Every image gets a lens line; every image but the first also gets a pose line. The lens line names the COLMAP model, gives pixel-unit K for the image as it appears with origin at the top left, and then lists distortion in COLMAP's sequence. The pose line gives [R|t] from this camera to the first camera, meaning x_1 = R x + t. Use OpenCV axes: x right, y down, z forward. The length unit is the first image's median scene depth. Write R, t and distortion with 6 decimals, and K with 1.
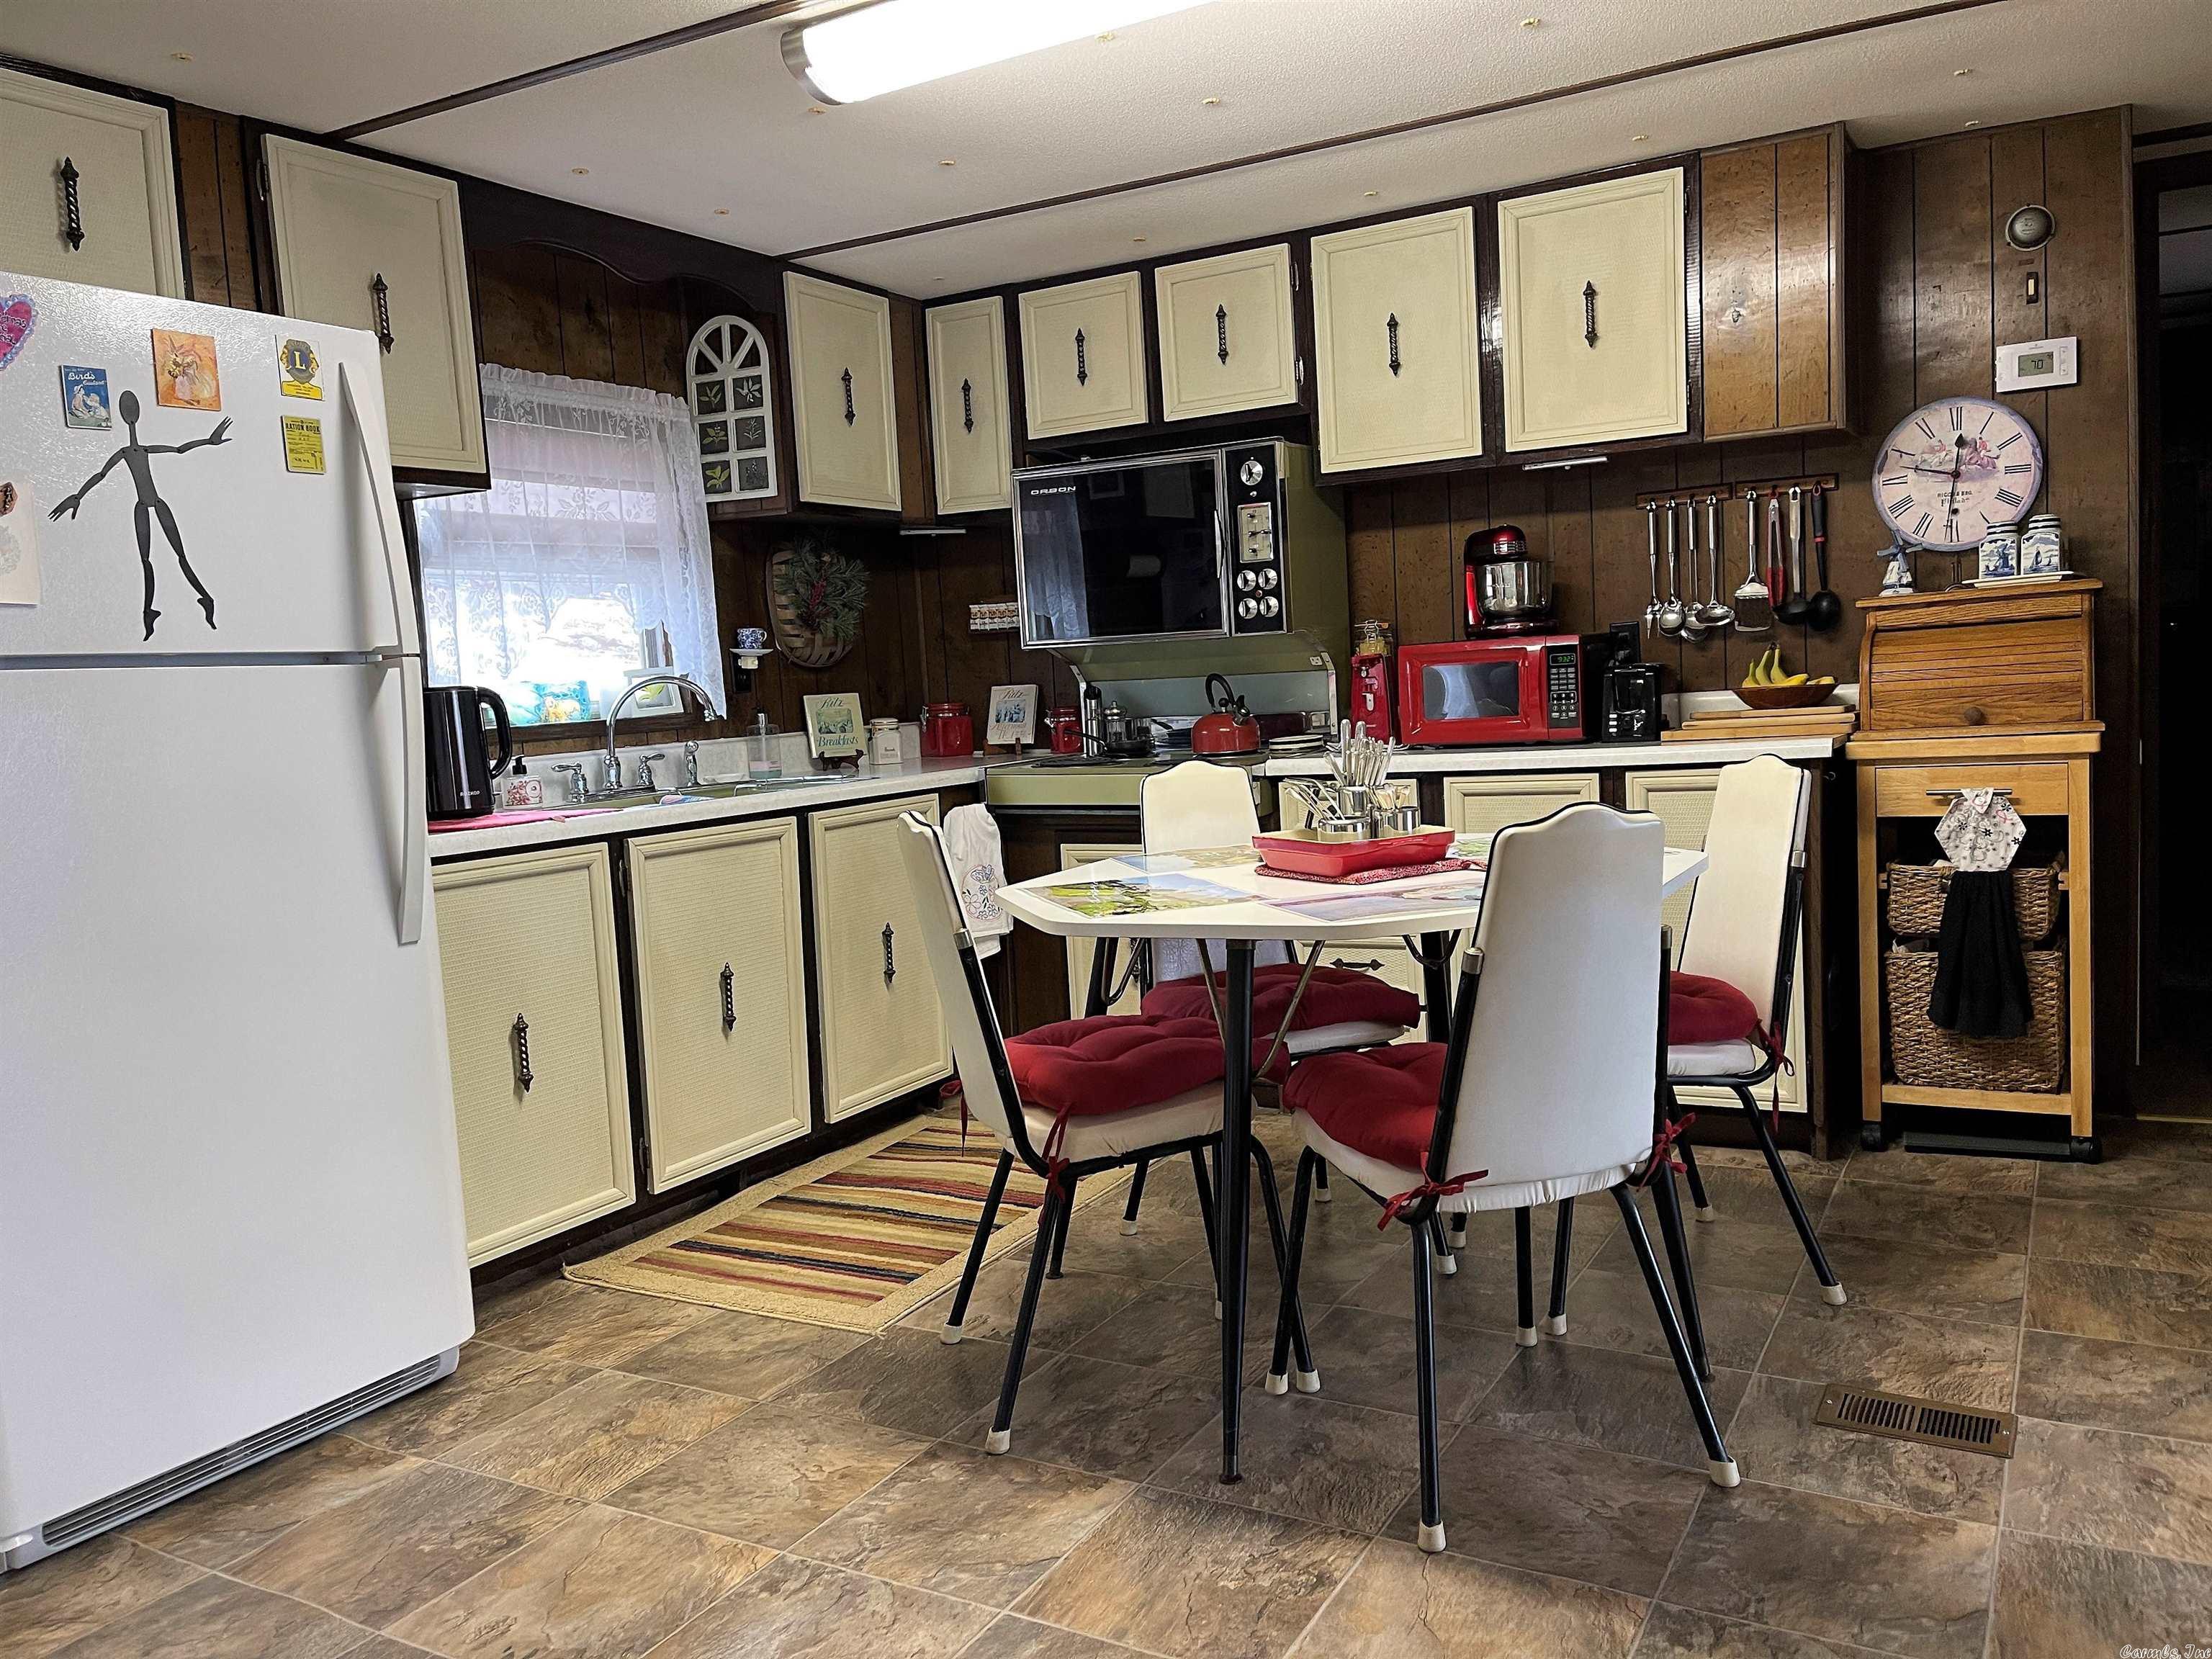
lens RADIAL K [[1687.0, 0, 1107.6], [0, 1687.0, 829.0], [0, 0, 1]] dist [0.036093, -0.014769]
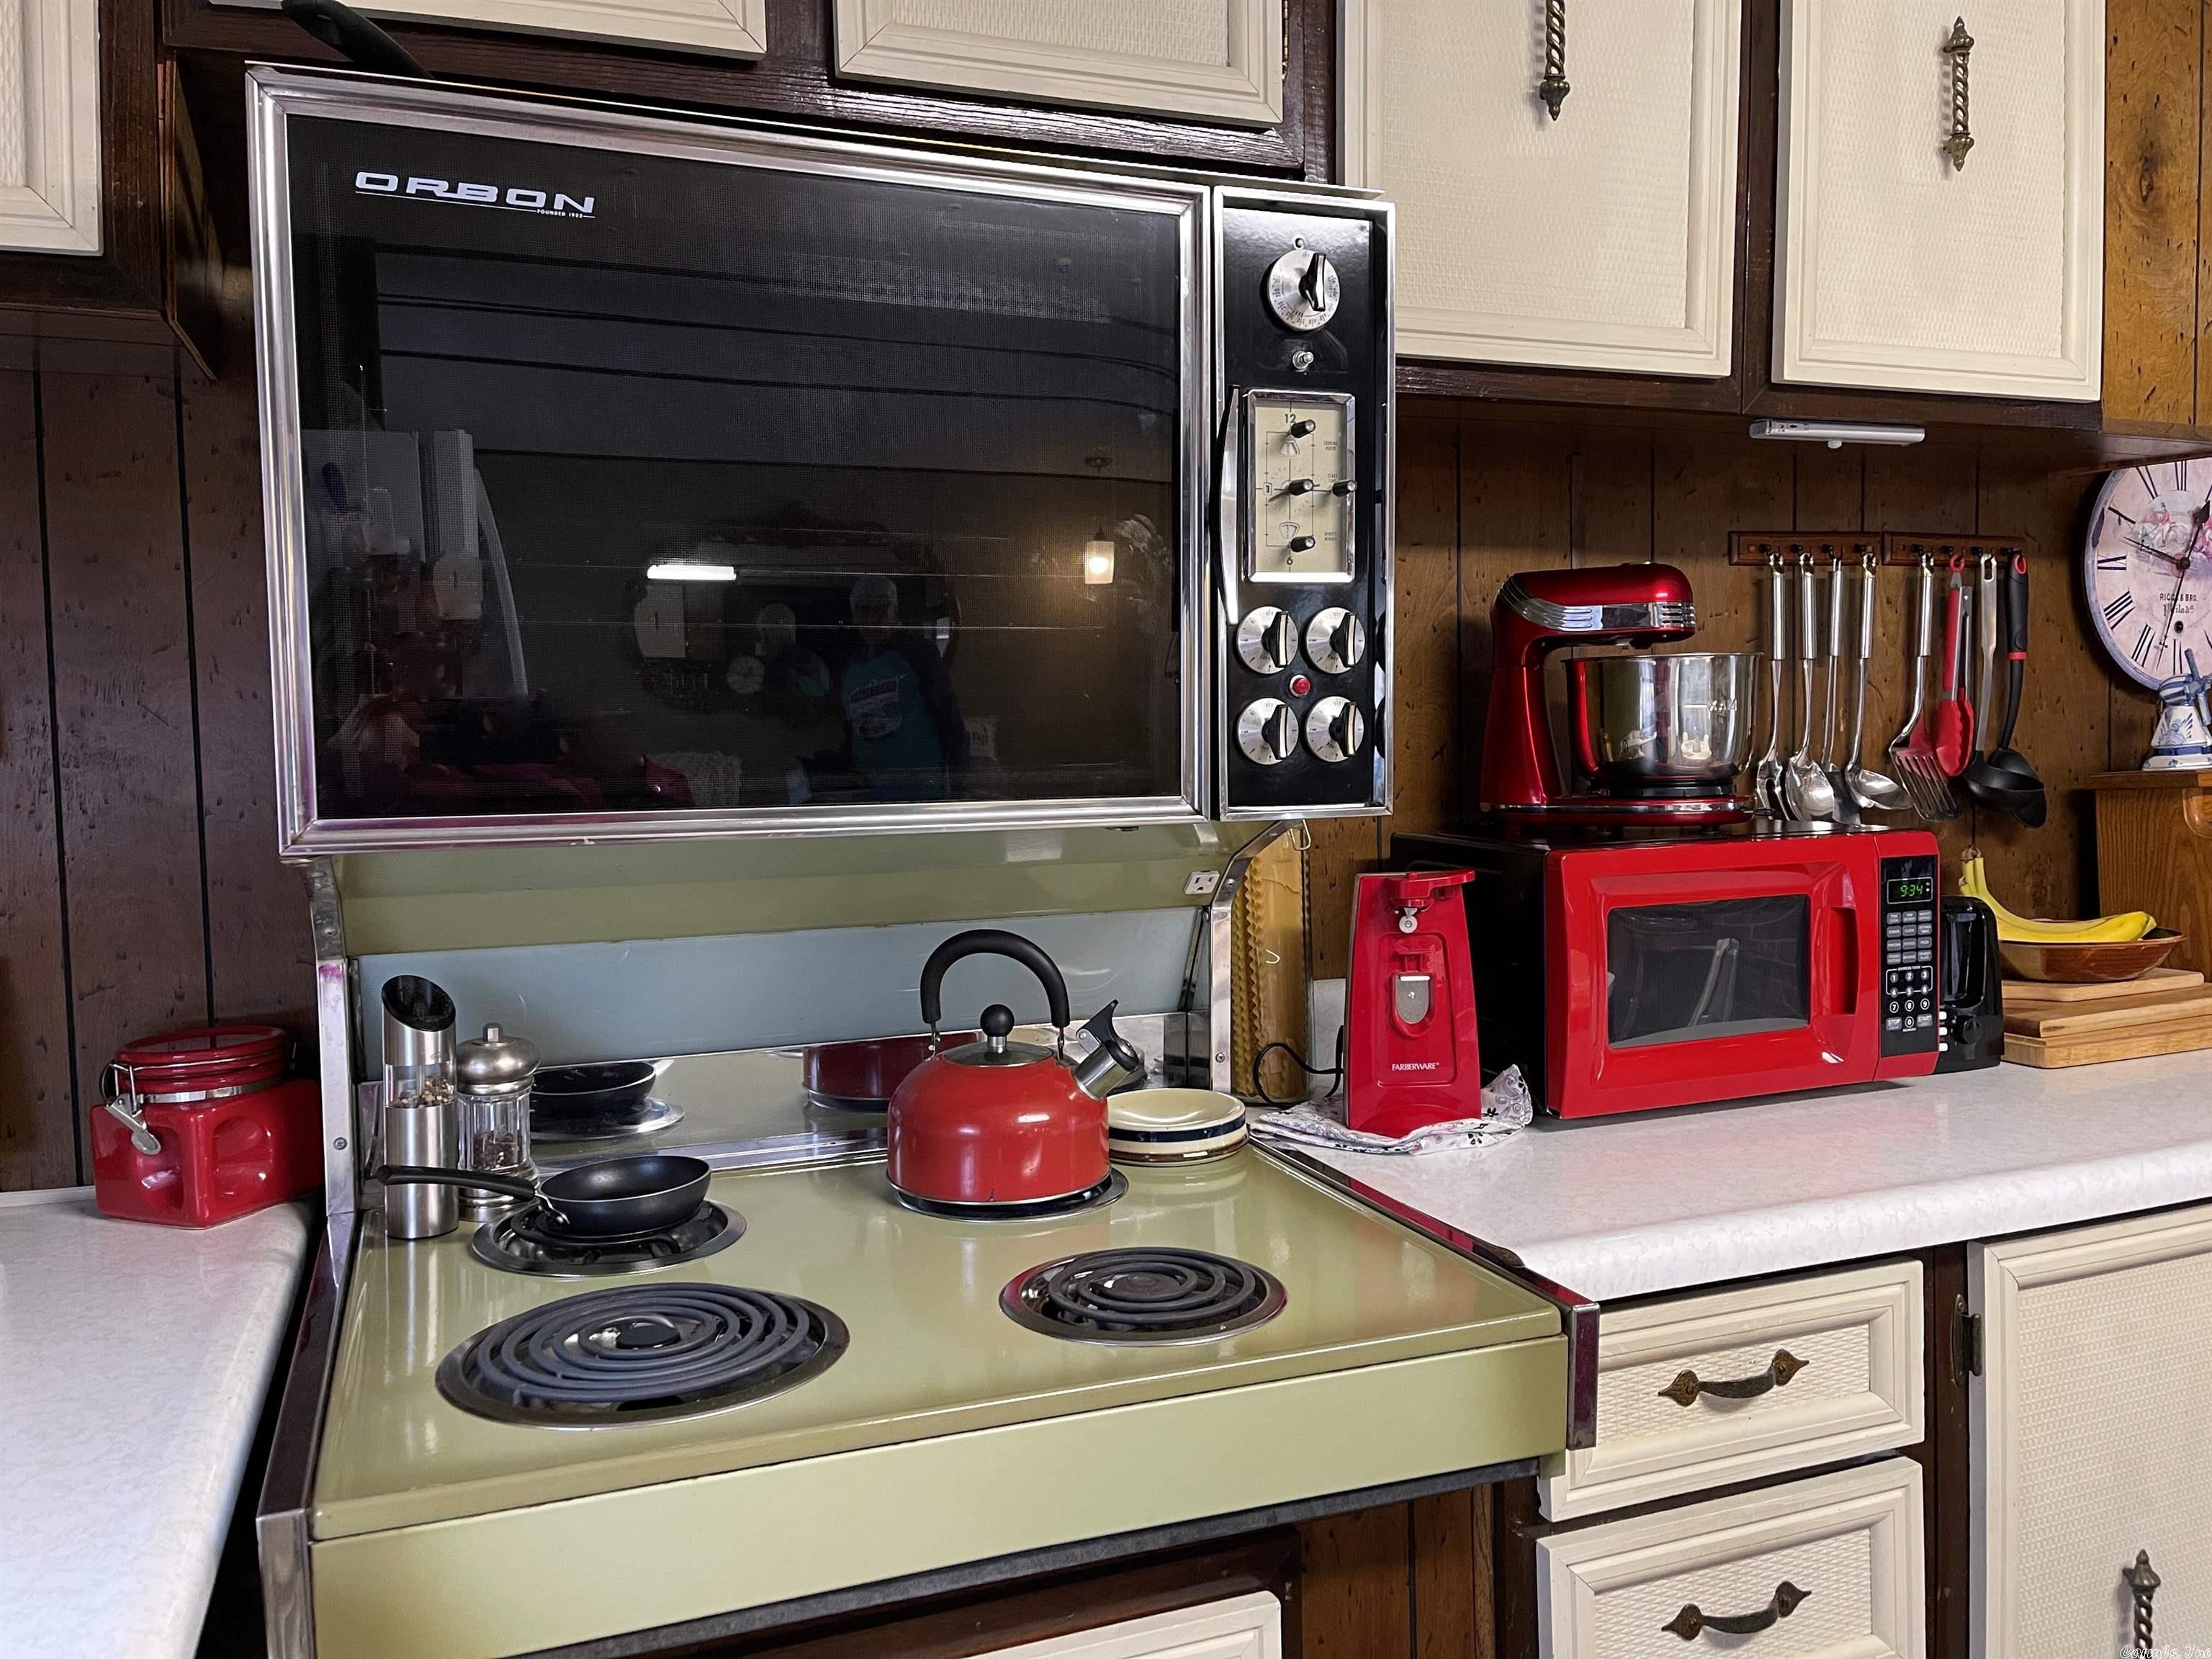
lens RADIAL K [[1687.0, 0, 1102.3], [0, 1687.0, 824.6], [0, 0, 1]] dist [0.036093, -0.014769]
pose [[0.621987, -0.000074, 0.783027, -0.190226], [0.057977, 0.997259, -0.045959, -0.112449], [-0.780878, 0.073984, 0.620287, 0.923174]]
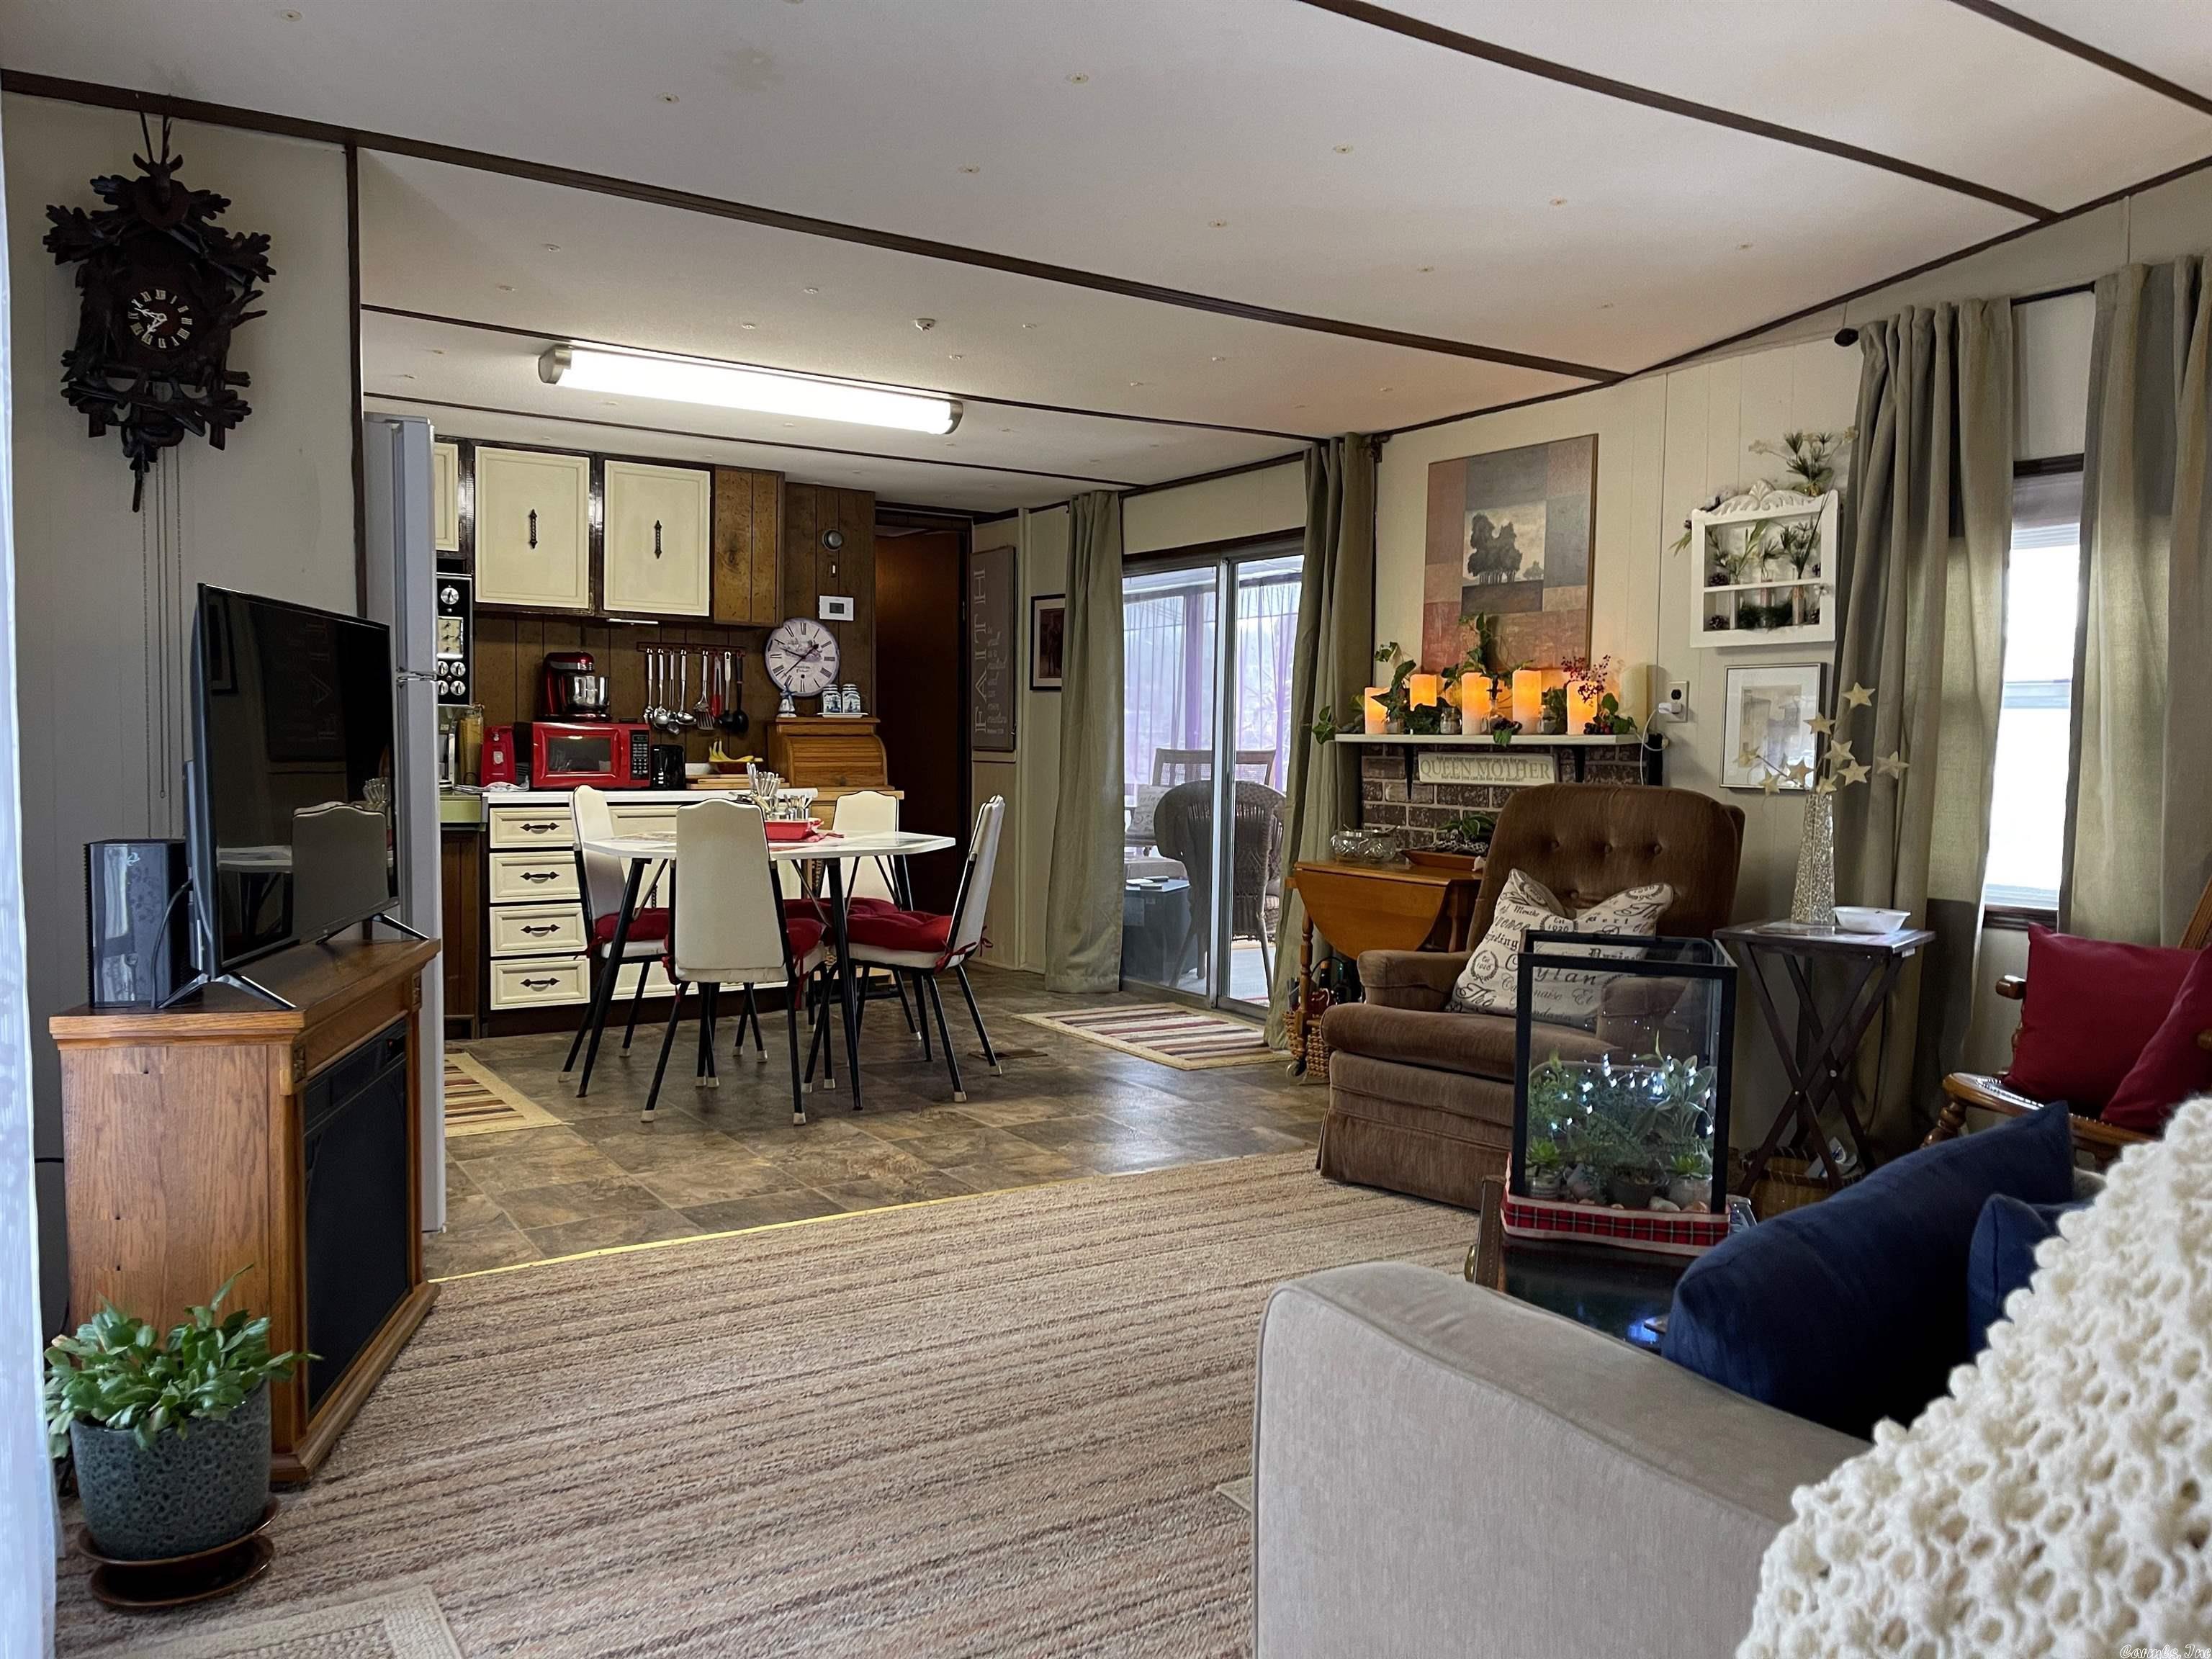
lens RADIAL K [[1687.0, 0, 1108.6], [0, 1687.0, 835.8], [0, 0, 1]] dist [0.036093, -0.014769]
pose [[0.465269, 0.014579, 0.885049, -1.024157], [0.035292, 0.998764, -0.035005, 0.072935], [-0.884466, 0.047522, 0.464179, -0.185220]]
